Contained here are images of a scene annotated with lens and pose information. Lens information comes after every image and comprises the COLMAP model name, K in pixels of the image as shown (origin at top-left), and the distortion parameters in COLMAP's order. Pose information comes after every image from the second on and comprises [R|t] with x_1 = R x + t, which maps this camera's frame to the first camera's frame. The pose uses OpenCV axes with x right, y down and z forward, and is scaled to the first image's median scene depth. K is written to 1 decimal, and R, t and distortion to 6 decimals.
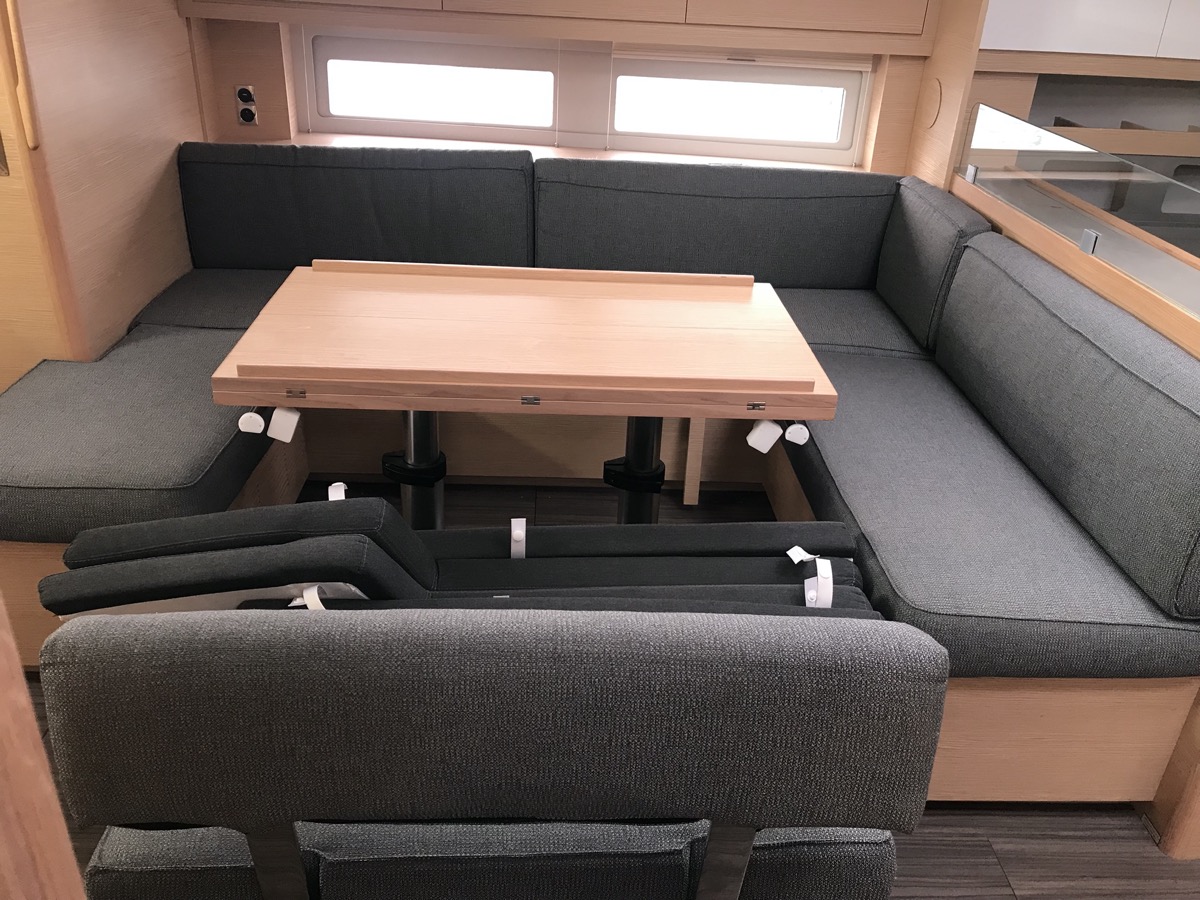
lens RADIAL K [[986.2, 0, 600.0], [0, 986.2, 450.0], [0, 0, 1]] dist [0.000138, -0.002565]
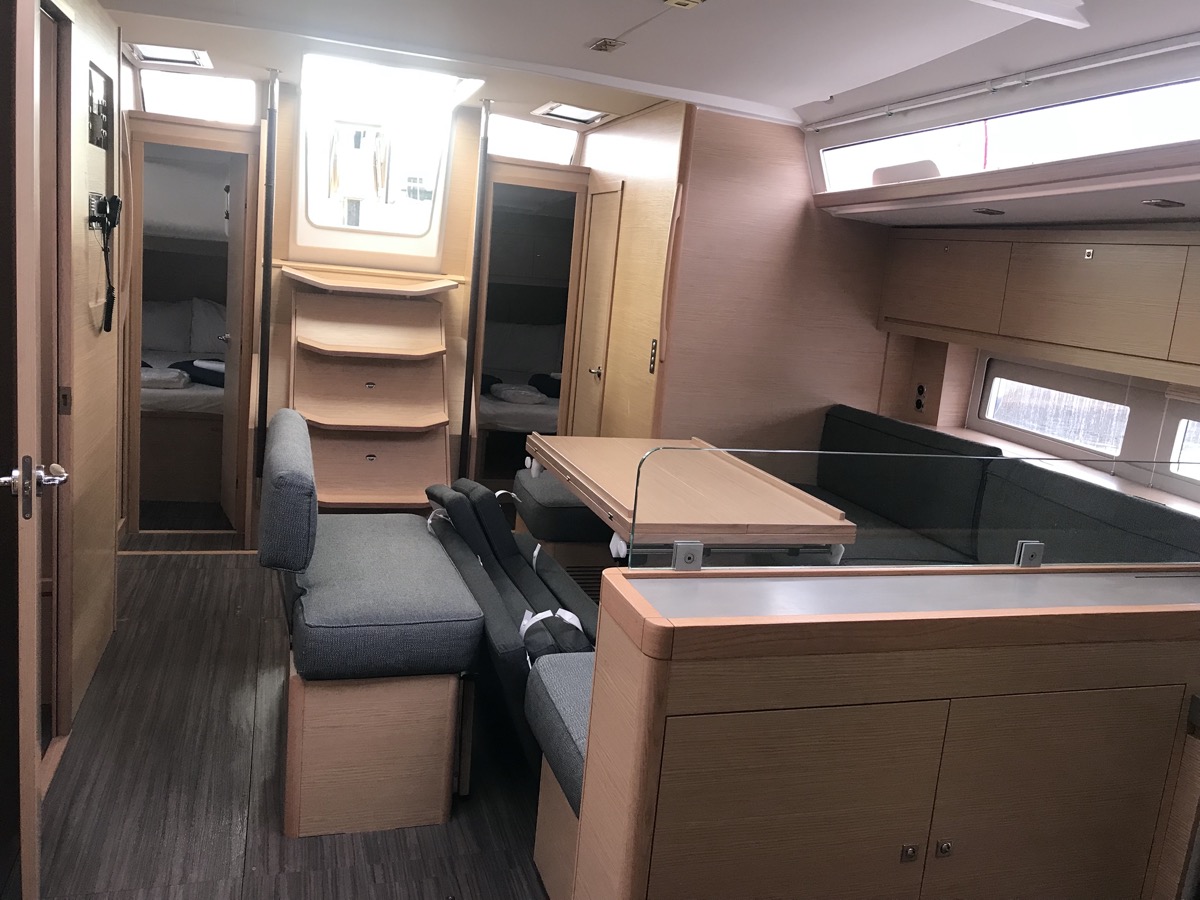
lens RADIAL K [[986.2, 0, 600.0], [0, 986.2, 450.0], [0, 0, 1]] dist [0.000138, -0.002565]
pose [[0.264516, 0.160548, -0.950924, 0.787080], [-0.515275, 0.857024, 0.001361, -0.063034], [0.815183, 0.489627, 0.309423, 0.256542]]
